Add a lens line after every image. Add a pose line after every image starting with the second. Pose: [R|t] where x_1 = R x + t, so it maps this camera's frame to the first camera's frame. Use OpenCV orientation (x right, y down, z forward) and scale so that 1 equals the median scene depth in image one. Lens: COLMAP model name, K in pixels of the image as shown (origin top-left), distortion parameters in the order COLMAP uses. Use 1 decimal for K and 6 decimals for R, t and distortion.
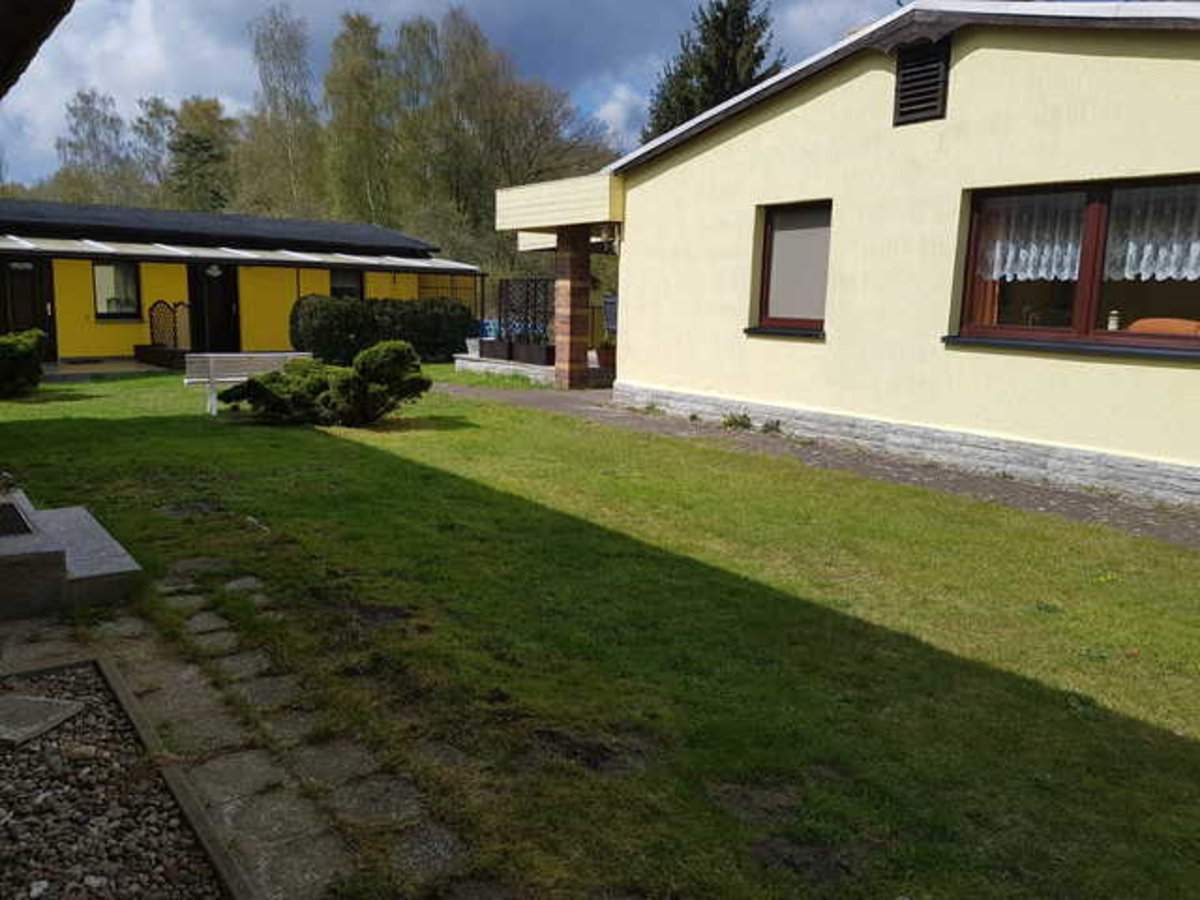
lens RADIAL K [[931.8, 0, 600.0], [0, 931.8, 450.0], [0, 0, 1]] dist [0.098499, -0.000909]
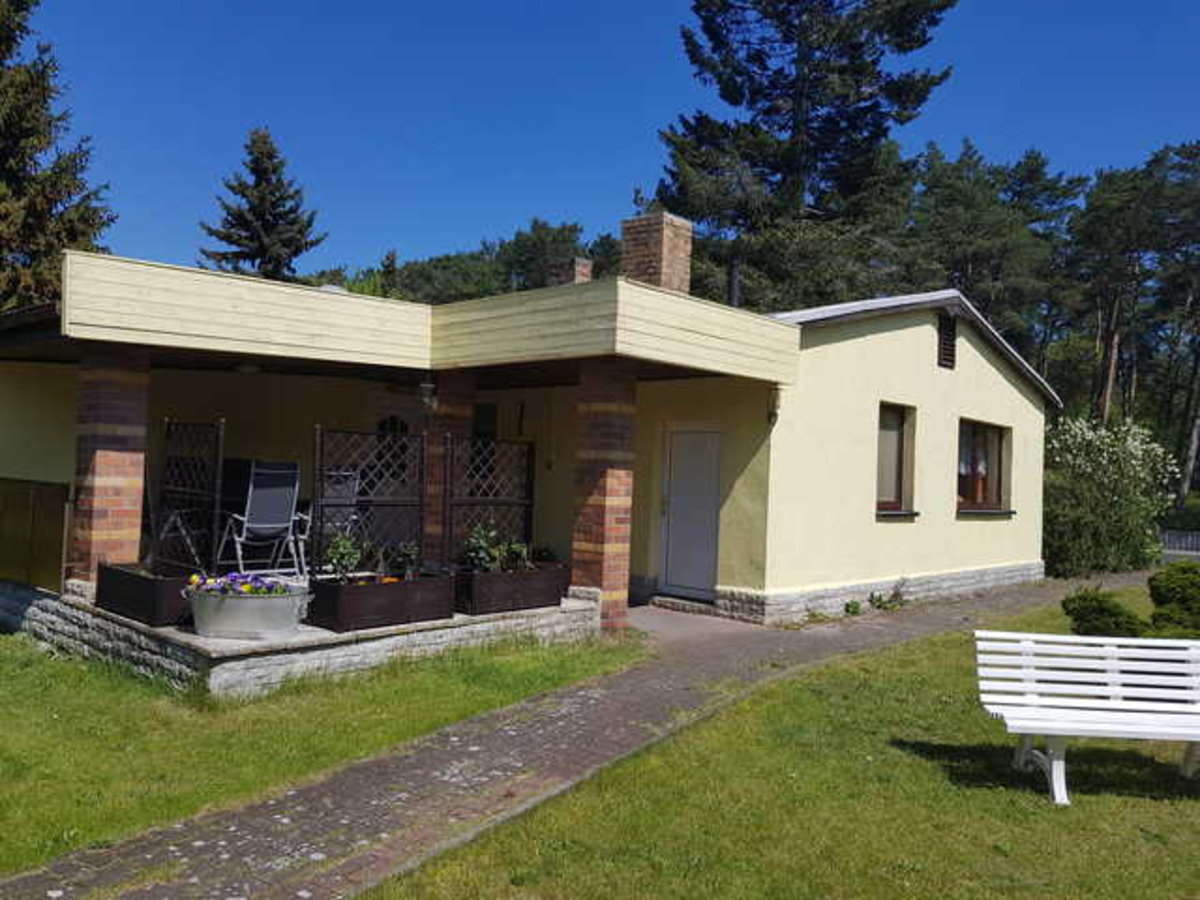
lens RADIAL K [[931.8, 0, 600.0], [0, 931.8, 450.0], [0, 0, 1]] dist [0.098499, -0.000909]
pose [[-0.204423, -0.013469, 0.978790, -0.702655], [0.110452, 0.993202, 0.036736, -0.236106], [-0.972631, 0.115619, -0.201546, 1.306903]]
